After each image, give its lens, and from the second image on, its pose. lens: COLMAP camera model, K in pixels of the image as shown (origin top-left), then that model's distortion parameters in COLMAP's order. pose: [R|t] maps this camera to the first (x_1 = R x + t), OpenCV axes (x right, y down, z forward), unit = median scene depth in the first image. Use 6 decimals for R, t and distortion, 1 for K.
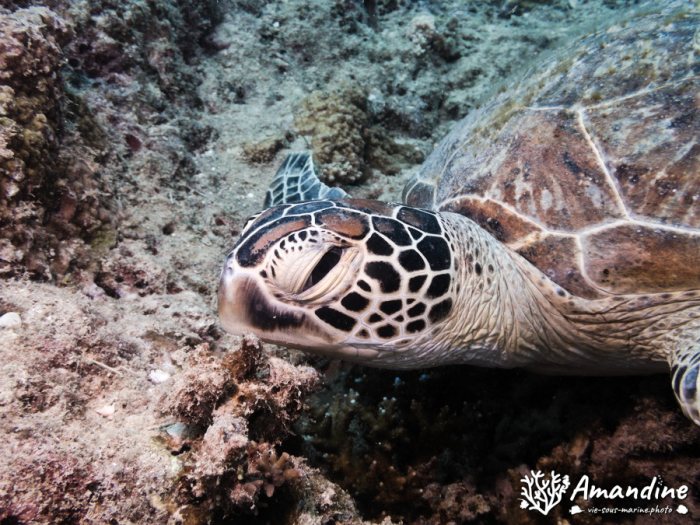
lens RADIAL K [[868.3, 0, 350.0], [0, 868.3, 262.5], [0, 0, 1]] dist [0.250776, -0.425402]
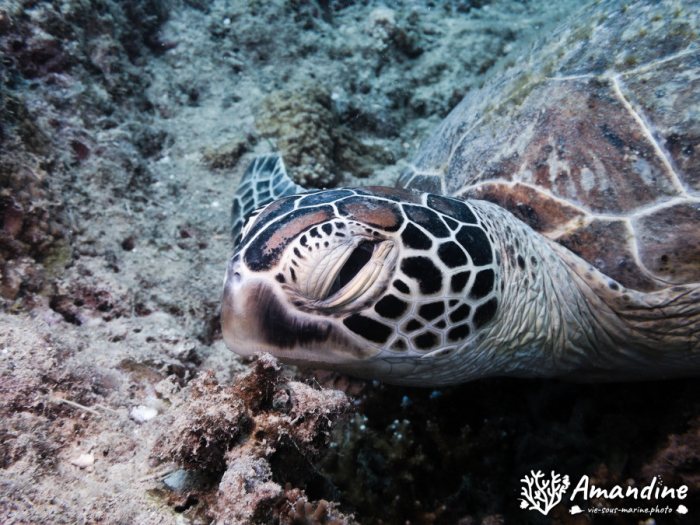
lens RADIAL K [[868.3, 0, 350.0], [0, 868.3, 262.5], [0, 0, 1]] dist [0.250776, -0.425402]
pose [[0.995723, -0.052731, 0.075860, -0.075383], [0.054445, 0.998302, -0.020705, 0.014721], [-0.074639, 0.024747, 0.996904, 0.147725]]
